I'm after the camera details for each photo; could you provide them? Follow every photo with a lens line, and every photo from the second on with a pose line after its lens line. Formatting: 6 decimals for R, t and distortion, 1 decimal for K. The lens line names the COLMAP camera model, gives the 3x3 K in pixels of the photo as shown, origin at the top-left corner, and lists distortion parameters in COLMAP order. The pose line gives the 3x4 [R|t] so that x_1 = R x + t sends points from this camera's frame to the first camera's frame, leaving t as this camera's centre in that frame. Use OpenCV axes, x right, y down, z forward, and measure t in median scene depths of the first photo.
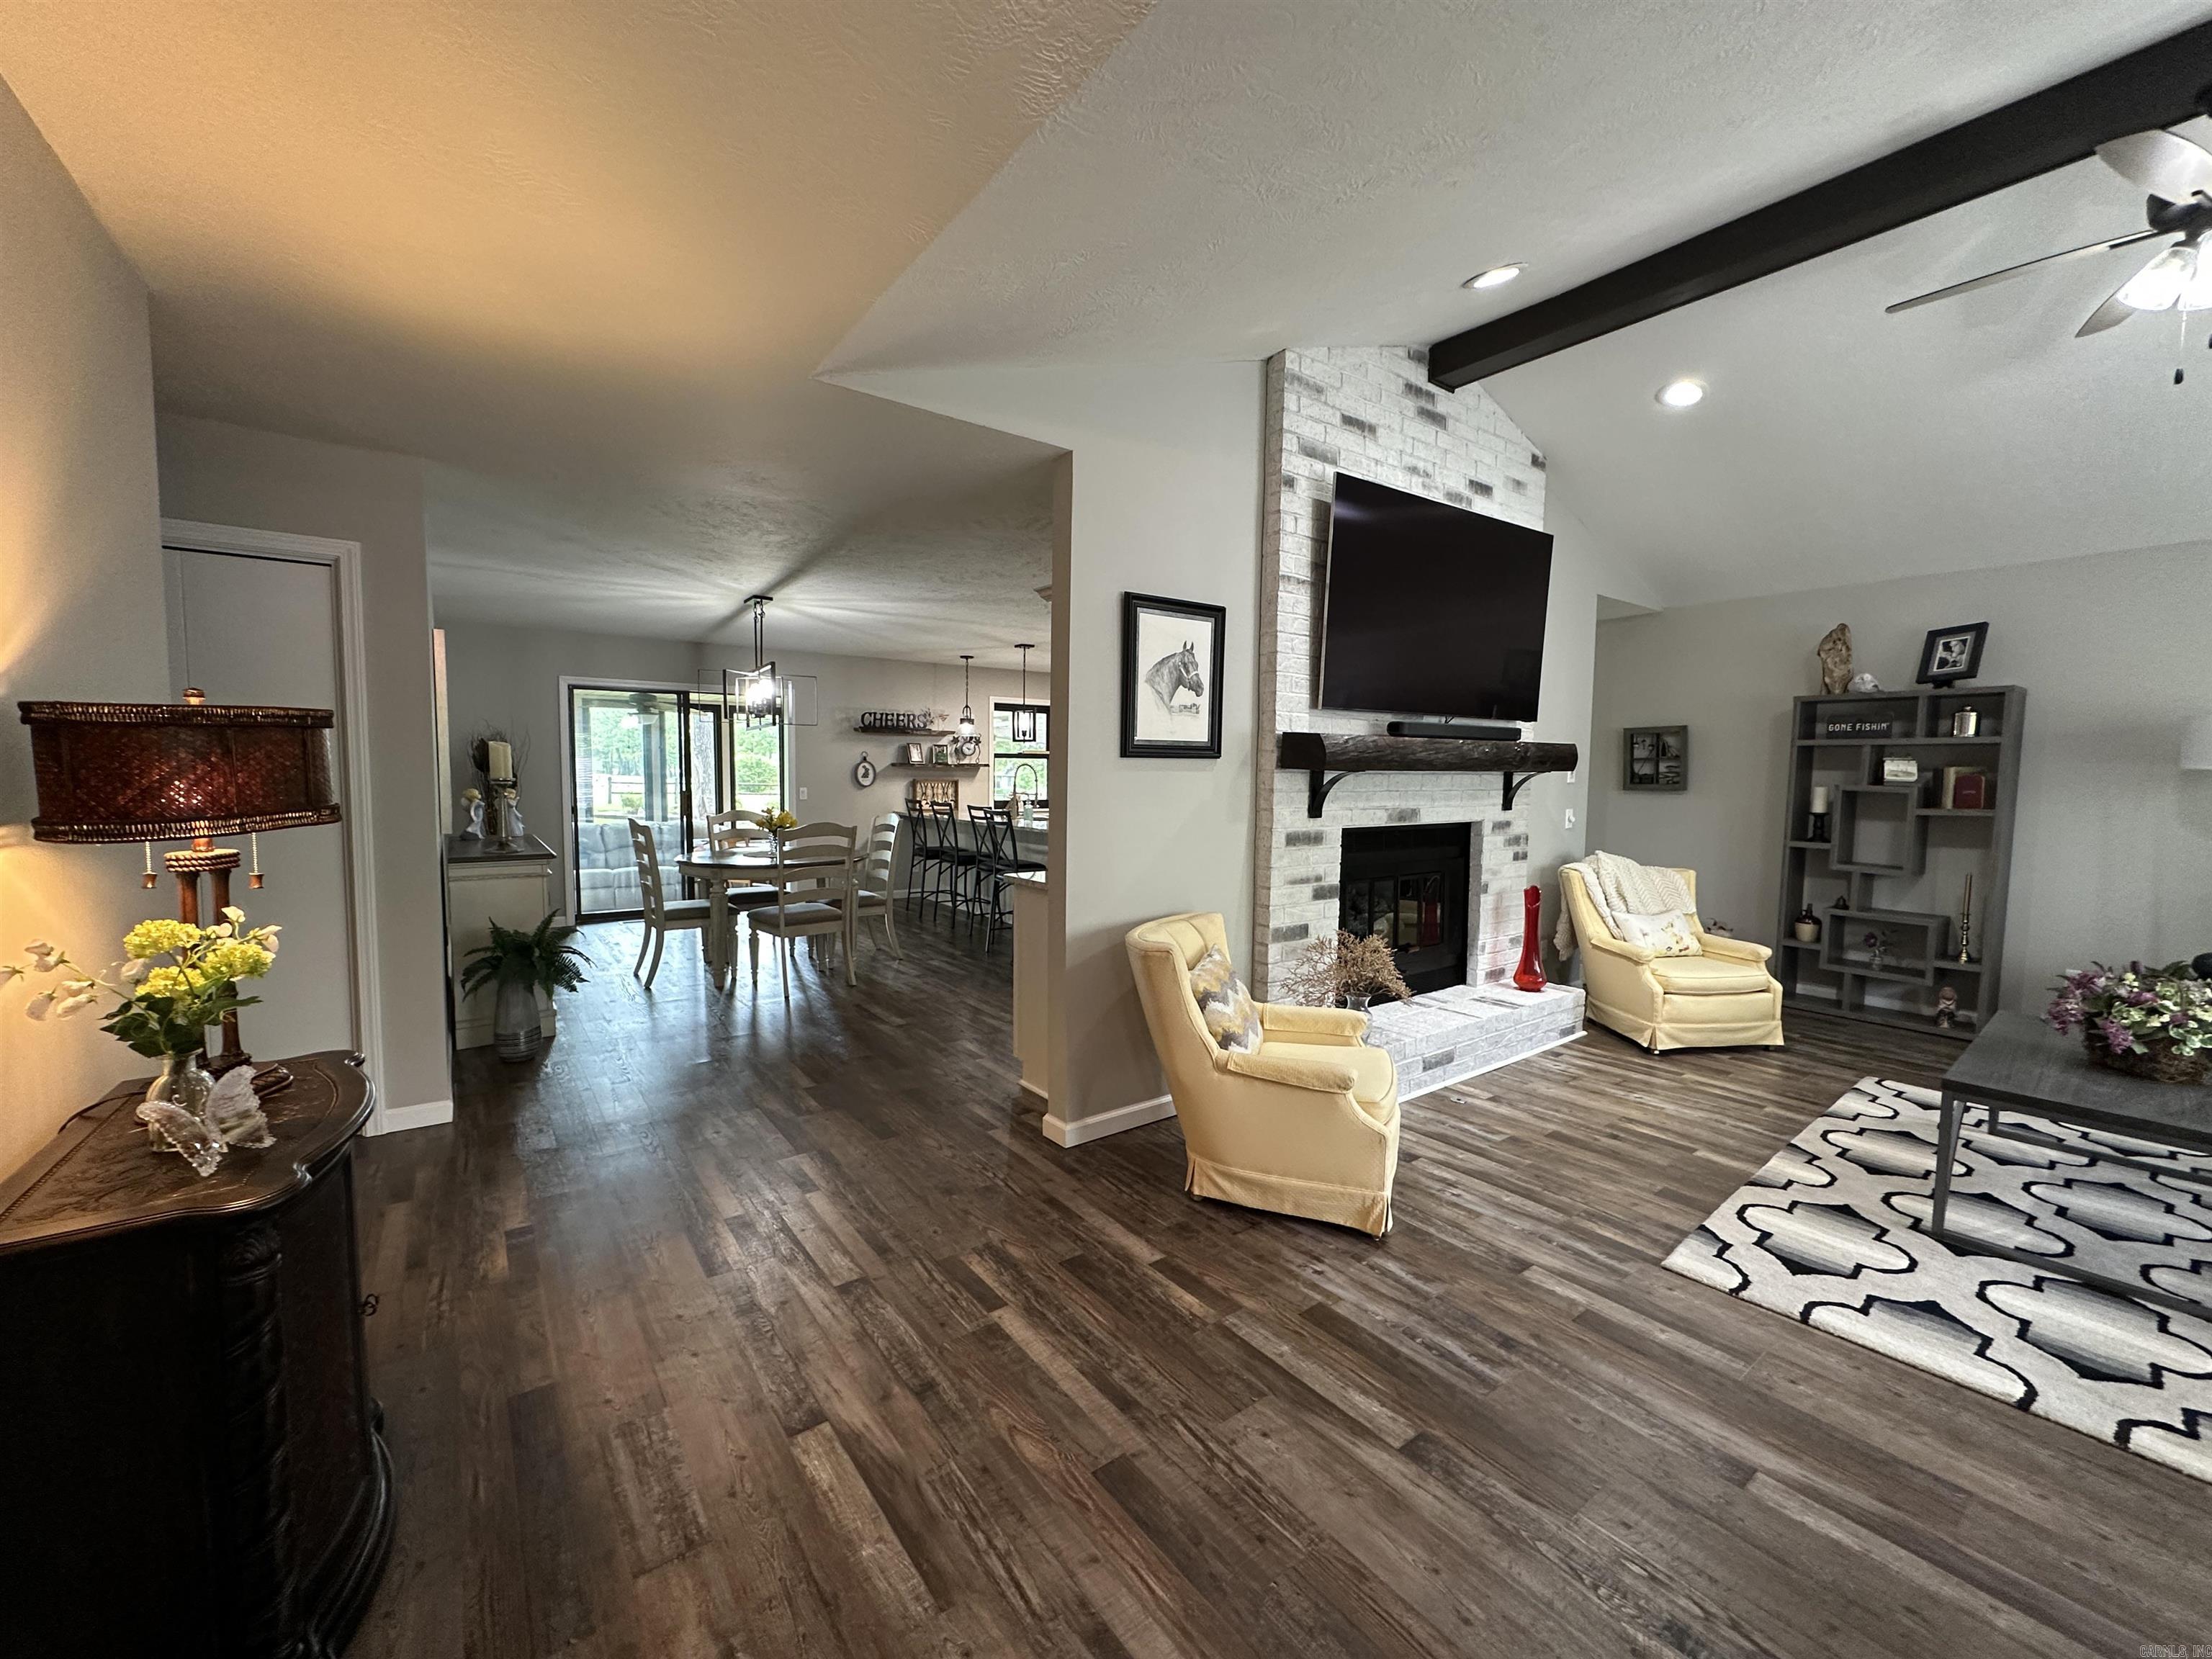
lens RADIAL K [[880.3, 0, 1101.8], [0, 880.3, 830.0], [0, 0, 1]] dist [-0.001996, 0.000472]
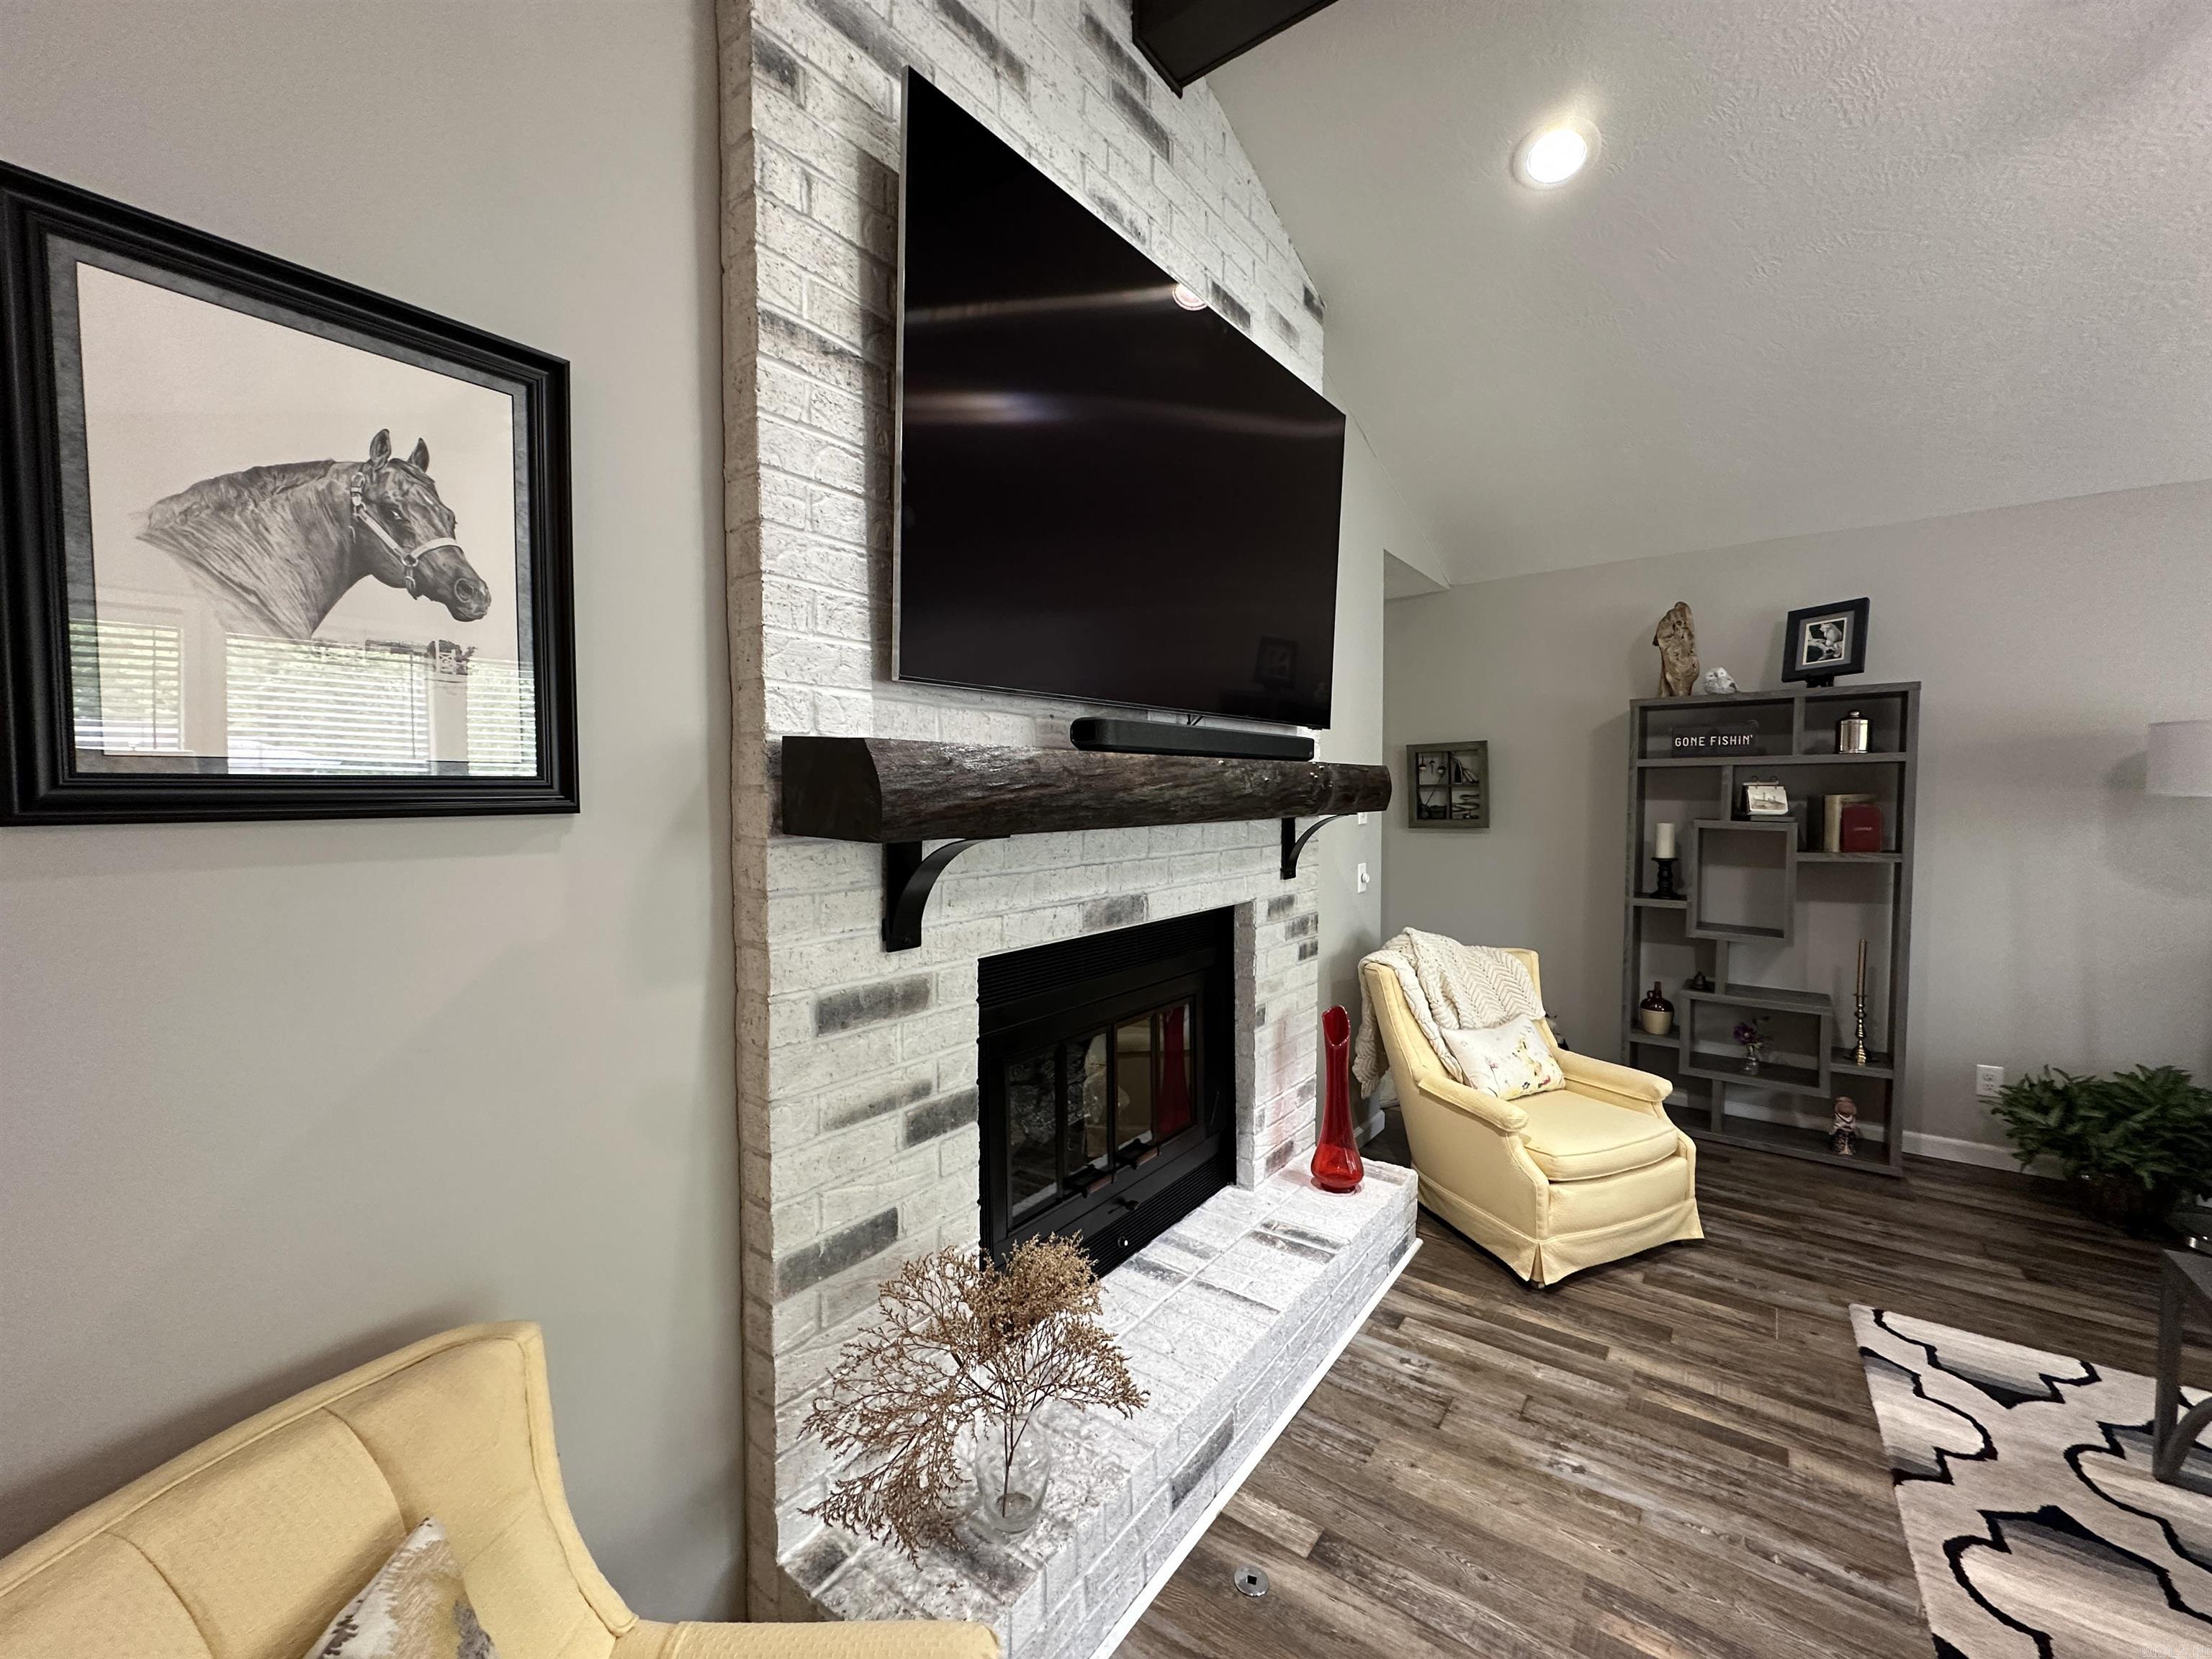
lens RADIAL K [[874.9, 0, 1103.9], [0, 874.9, 832.1], [0, 0, 1]] dist [-0.002393, 0.000108]
pose [[0.959221, -0.026485, 0.281415, 0.220211], [0.033768, 0.999208, -0.021059, -0.056409], [-0.280634, 0.029703, 0.959355, 0.585252]]
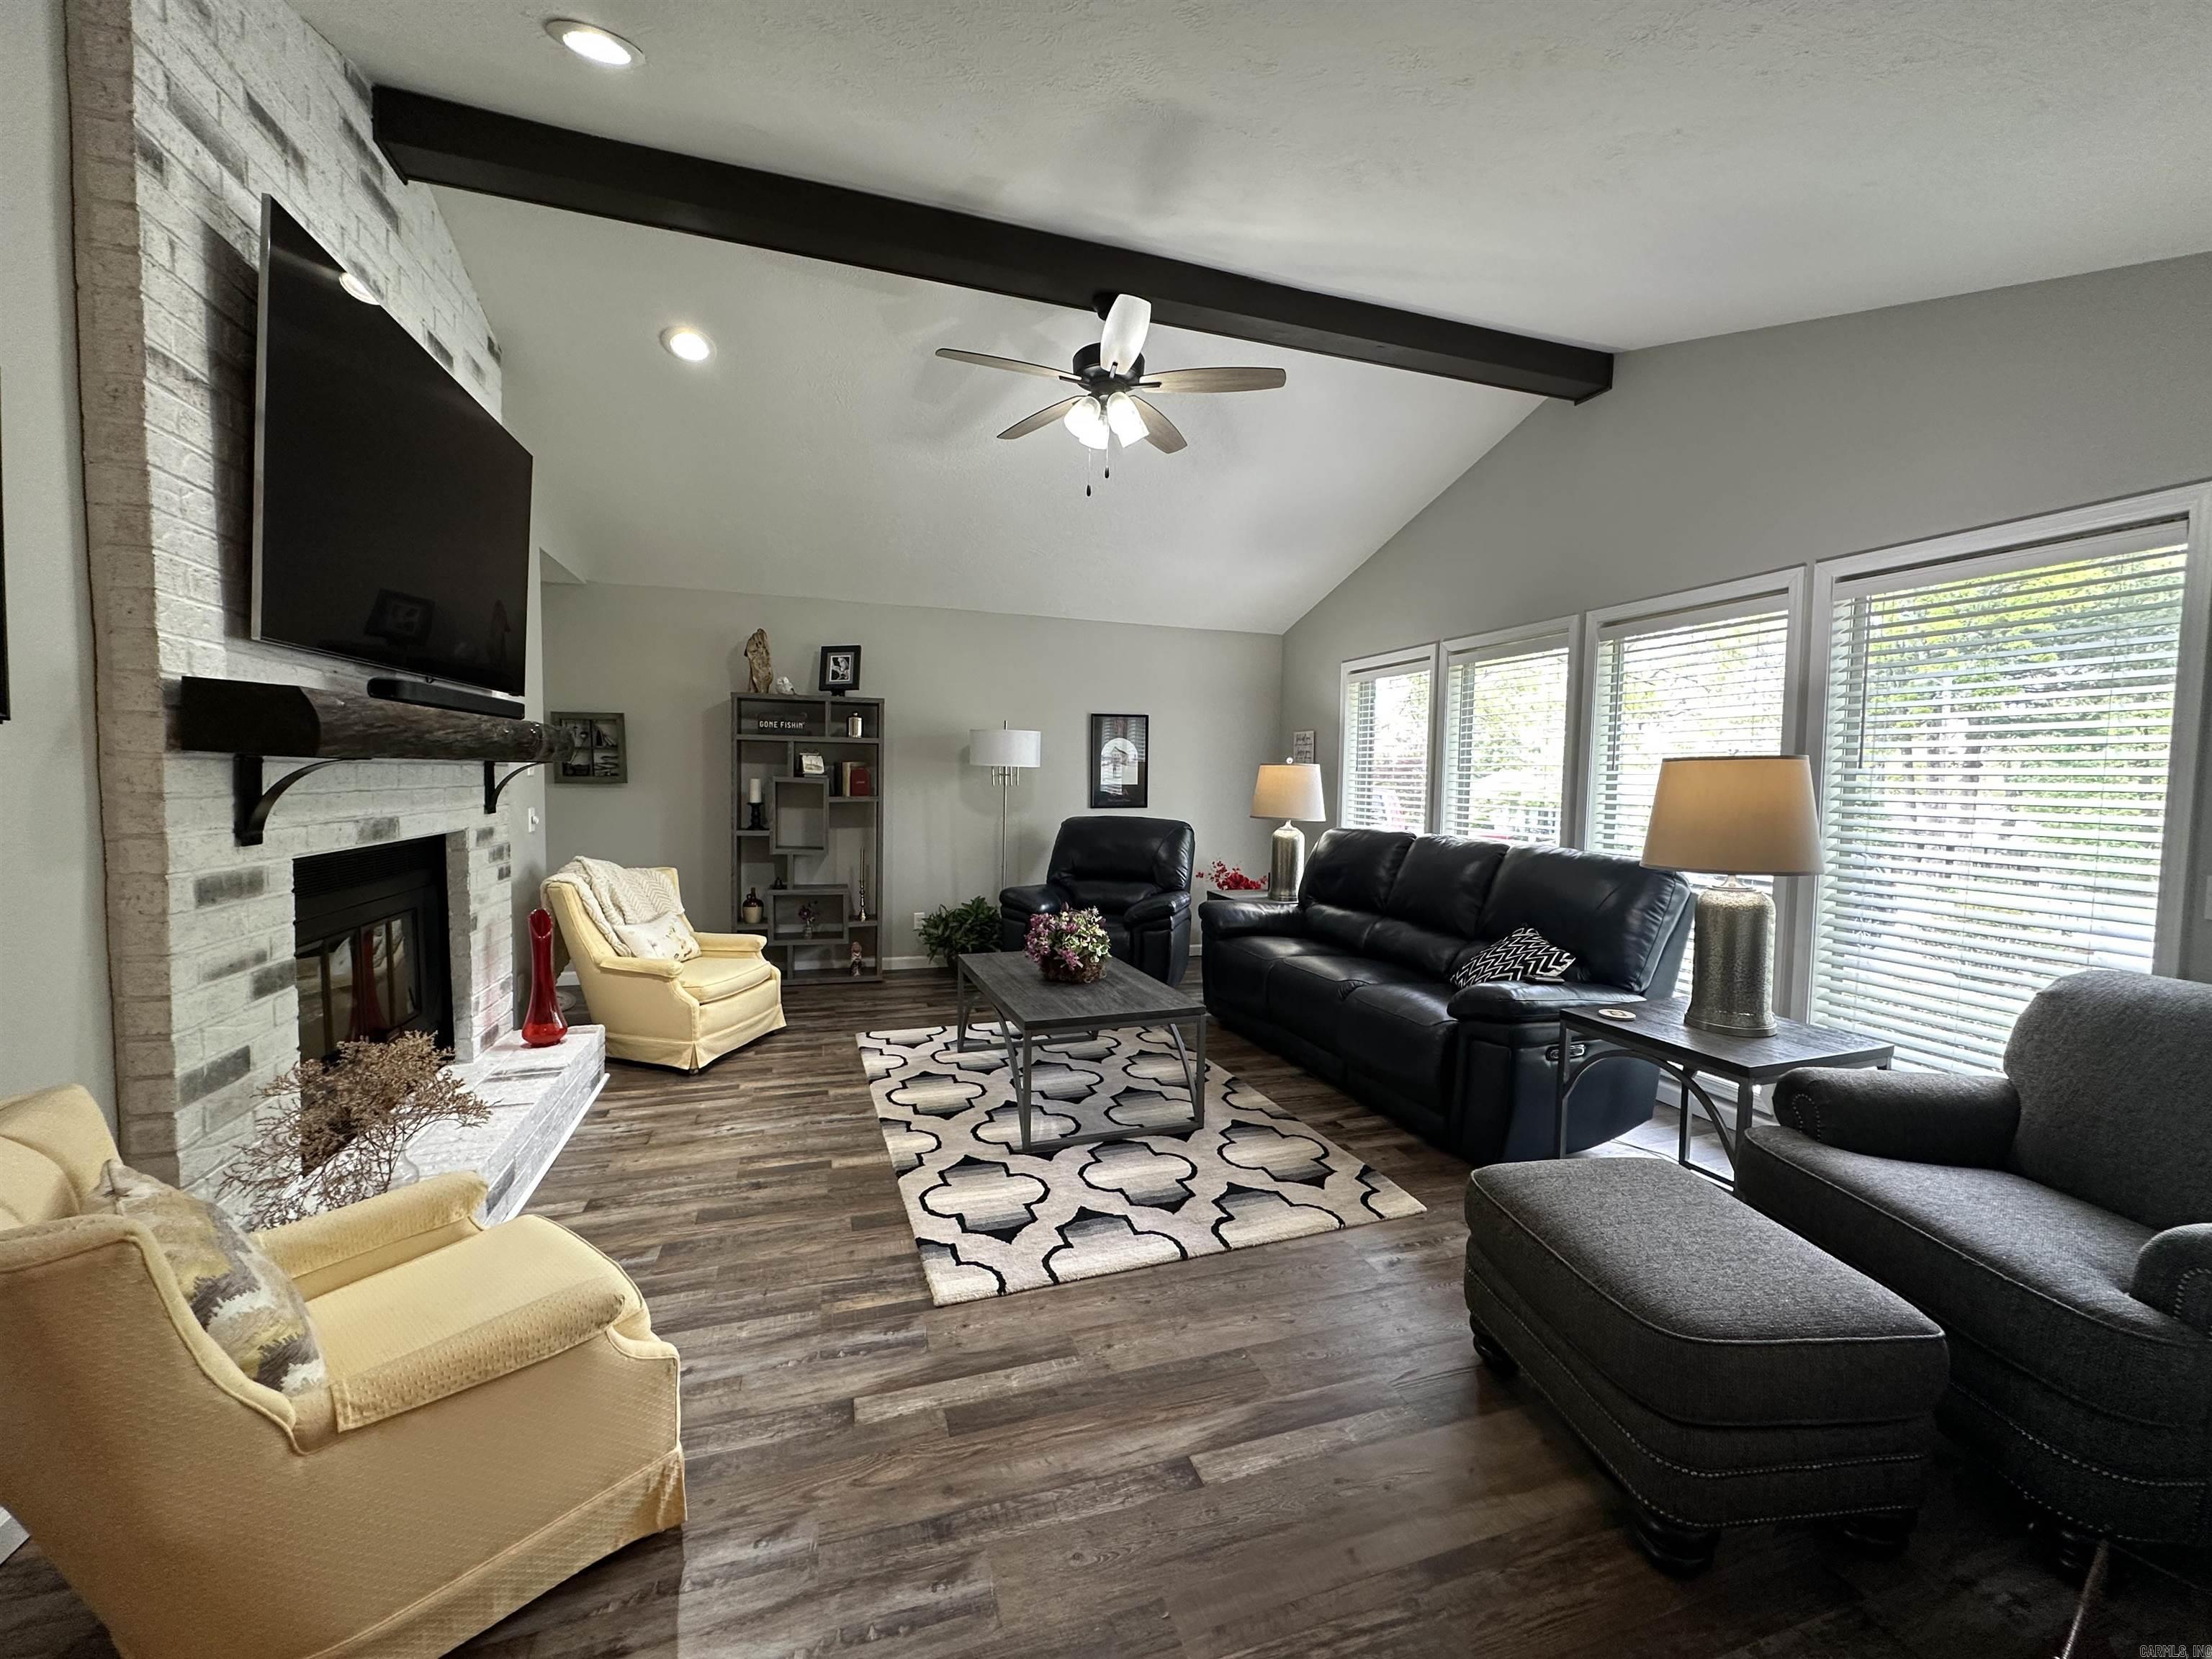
lens RADIAL K [[880.3, 0, 1101.8], [0, 880.3, 830.0], [0, 0, 1]] dist [-0.001996, 0.000472]
pose [[0.318219, -0.061392, 0.946027, -0.095189], [0.049887, 0.997603, 0.047958, -0.022724], [-0.946704, 0.031933, 0.320519, 0.345343]]
